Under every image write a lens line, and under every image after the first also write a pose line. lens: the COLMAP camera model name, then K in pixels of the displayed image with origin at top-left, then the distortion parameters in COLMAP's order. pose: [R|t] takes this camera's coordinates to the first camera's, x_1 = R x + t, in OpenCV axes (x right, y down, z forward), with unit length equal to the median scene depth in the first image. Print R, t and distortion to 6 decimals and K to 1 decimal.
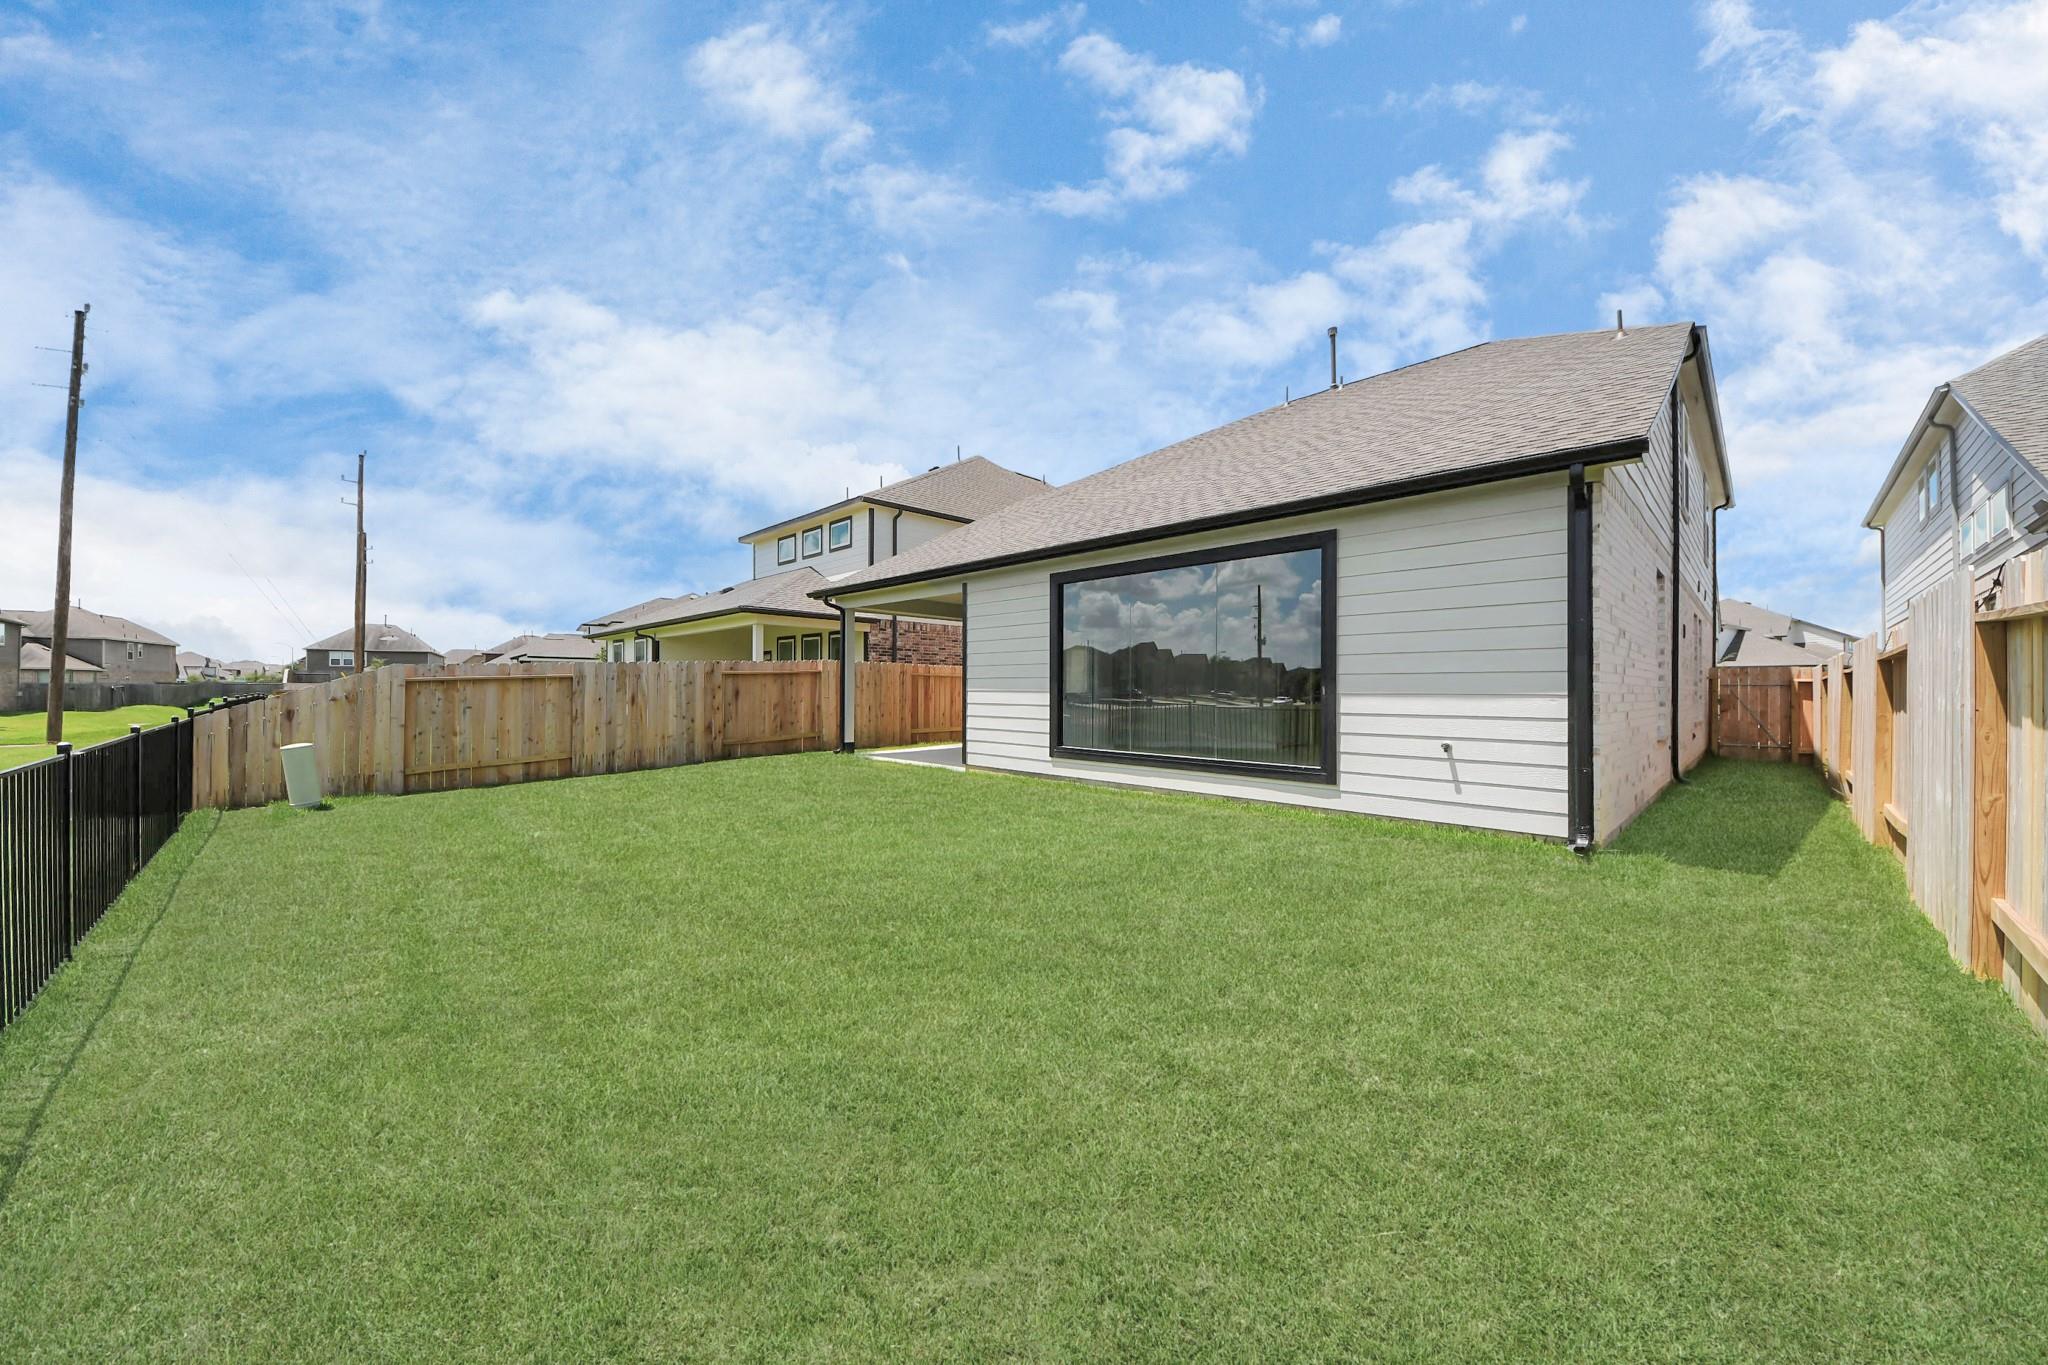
lens RADIAL K [[741.0, 0, 1024.0], [0, 741.0, 682.5], [0, 0, 1]] dist [0.015980, -0.004469]
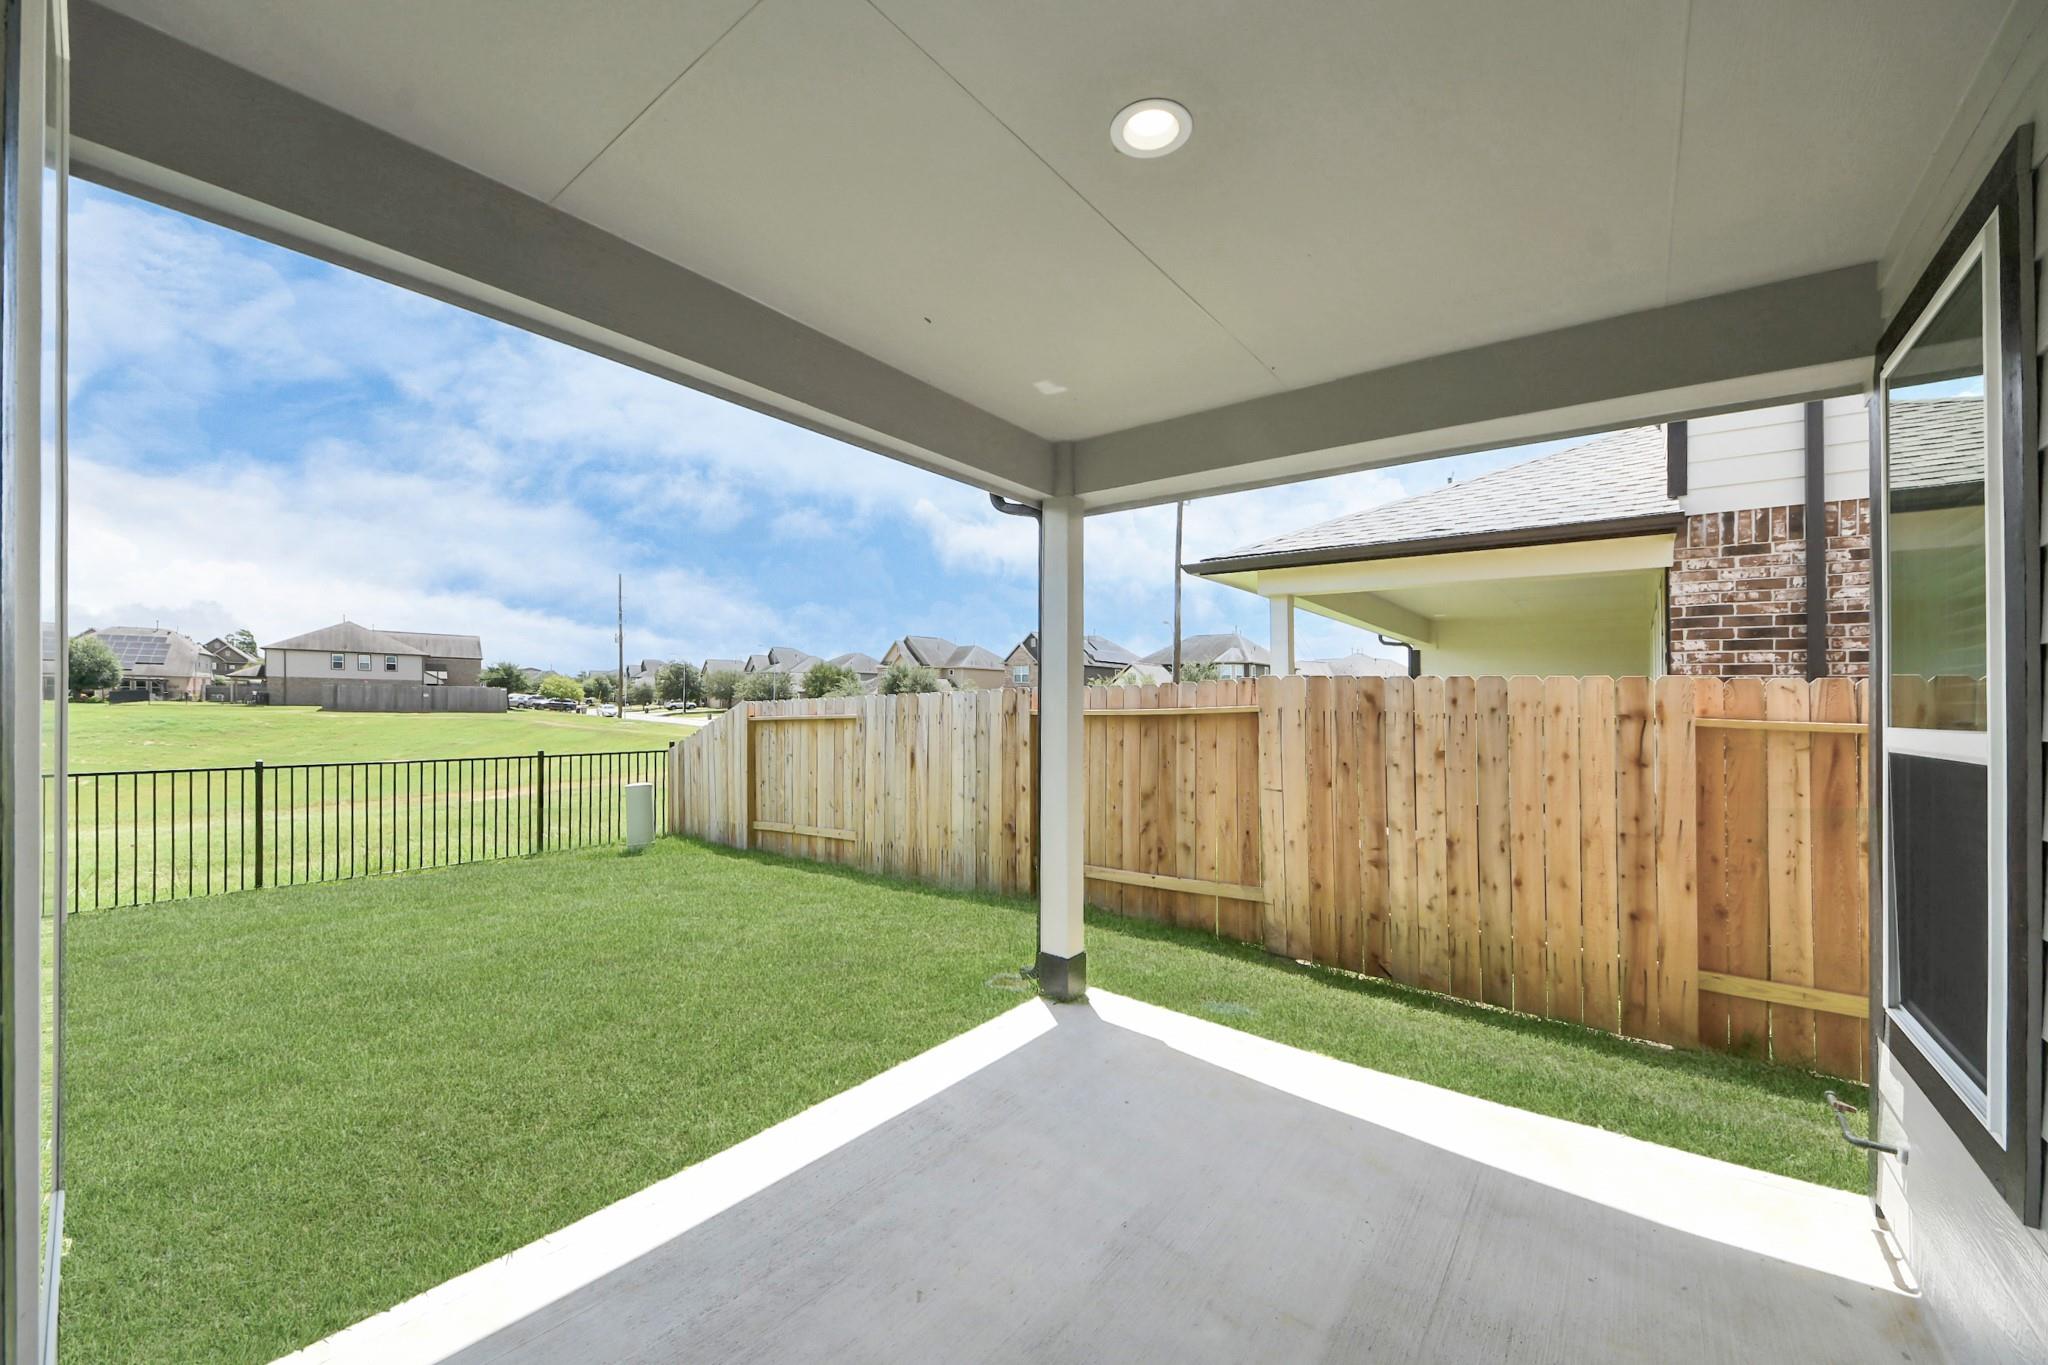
lens RADIAL K [[741.0, 0, 1024.0], [0, 741.0, 682.5], [0, 0, 1]] dist [0.015980, -0.004469]
pose [[0.122712, -0.029124, -0.992015, 0.051021], [-0.010219, 0.999479, -0.030607, -0.016786], [0.992390, 0.013893, 0.122350, 0.886822]]
